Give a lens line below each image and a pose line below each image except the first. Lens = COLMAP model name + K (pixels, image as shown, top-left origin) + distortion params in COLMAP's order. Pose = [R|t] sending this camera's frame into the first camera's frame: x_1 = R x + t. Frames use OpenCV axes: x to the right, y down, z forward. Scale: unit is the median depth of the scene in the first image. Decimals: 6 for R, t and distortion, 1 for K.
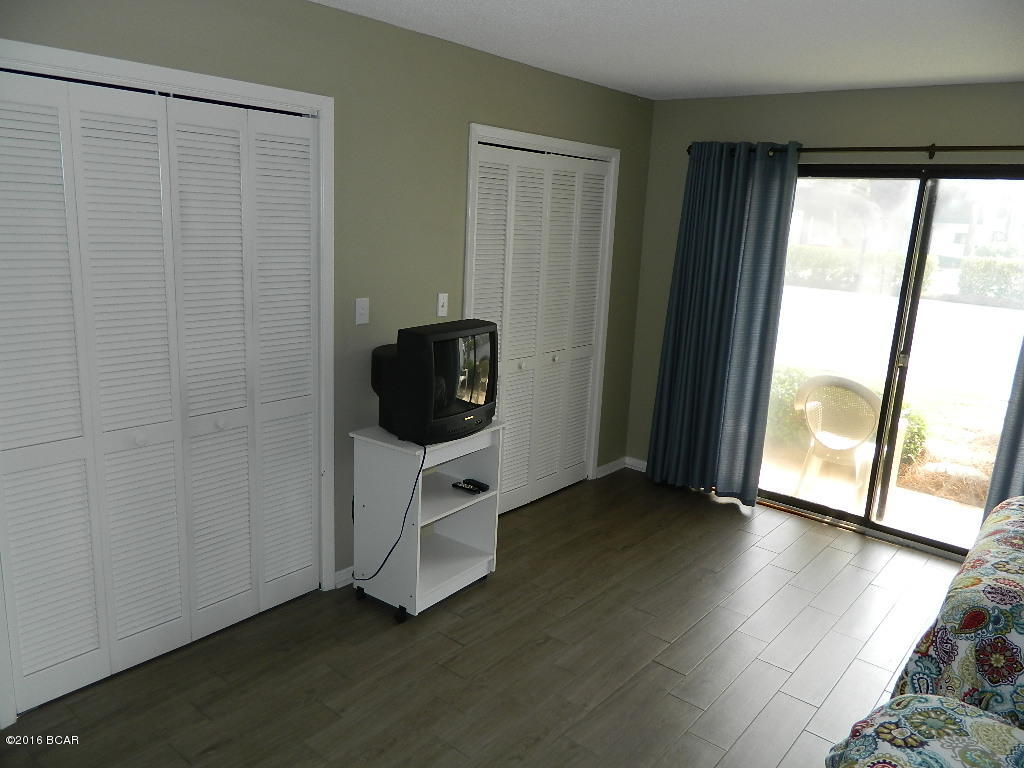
lens RADIAL K [[759.2, 0, 507.7], [0, 759.2, 382.4], [0, 0, 1]] dist [0.004069, -0.003832]
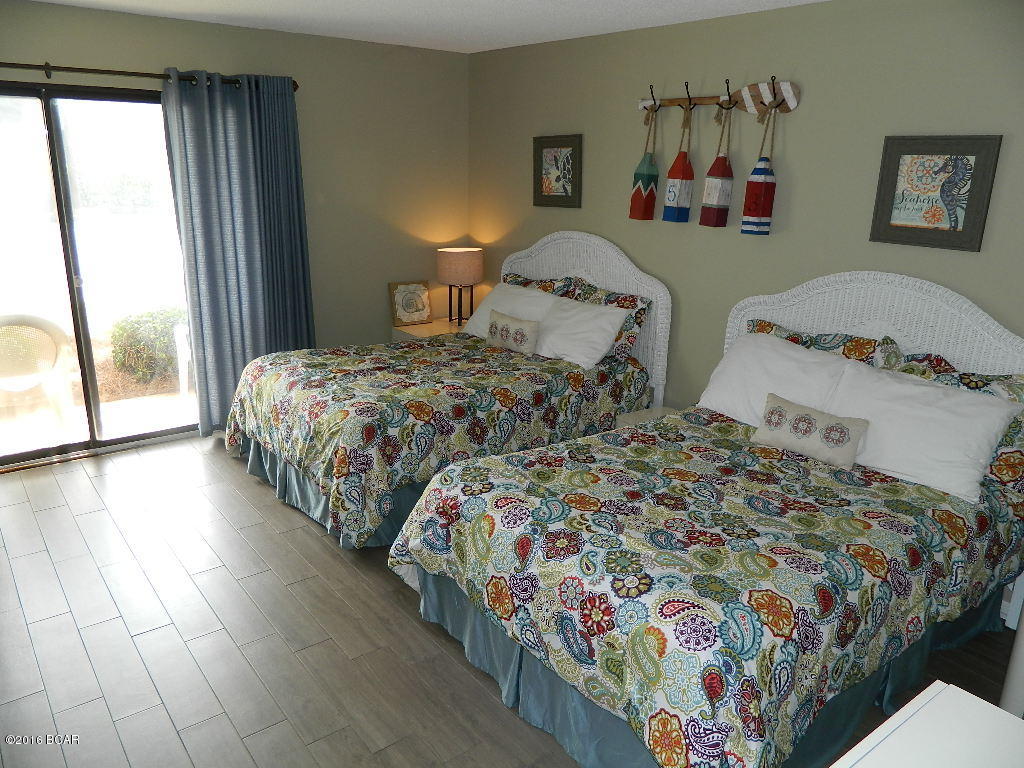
lens RADIAL K [[755.1, 0, 512.0], [0, 755.1, 384.0], [0, 0, 1]] dist [-0.001224, -0.005287]
pose [[0.206234, -0.324111, 0.923266, -0.357800], [0.201374, 0.937411, 0.284095, -0.073616], [-0.957557, 0.127332, 0.258593, 0.204628]]
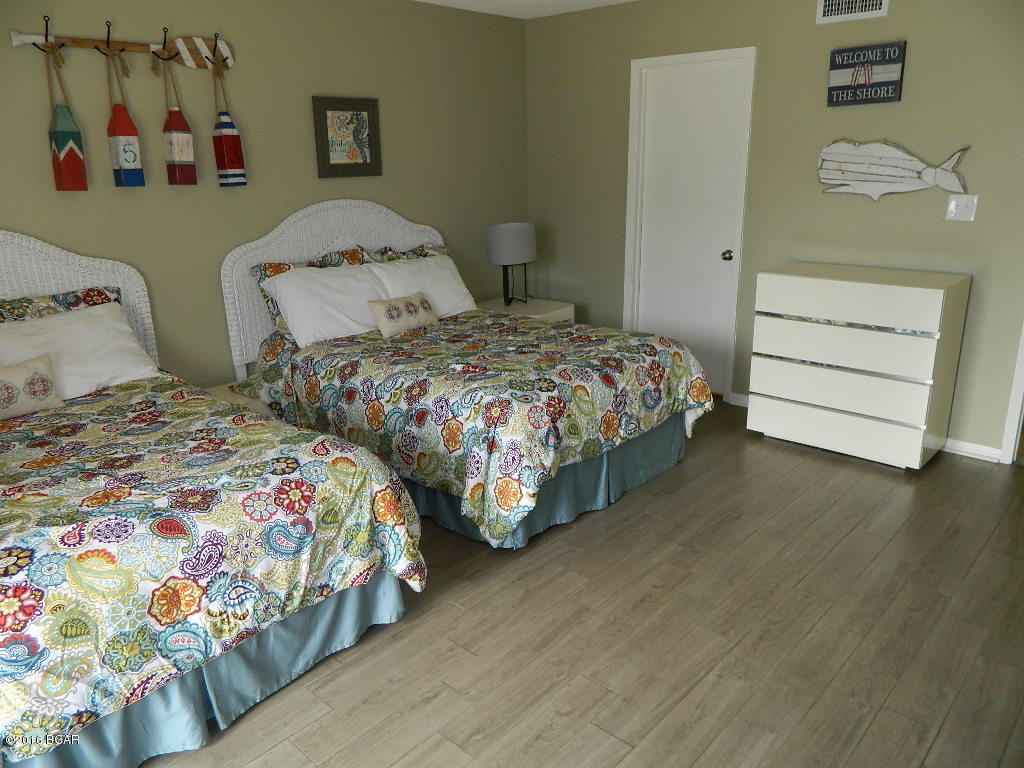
lens RADIAL K [[759.2, 0, 507.7], [0, 759.2, 382.4], [0, 0, 1]] dist [0.004069, -0.003832]
pose [[-0.998665, -0.040652, 0.031885, 0.222904], [-0.019564, 0.868758, 0.494851, -0.193101], [-0.047817, 0.493566, -0.868393, 1.085485]]
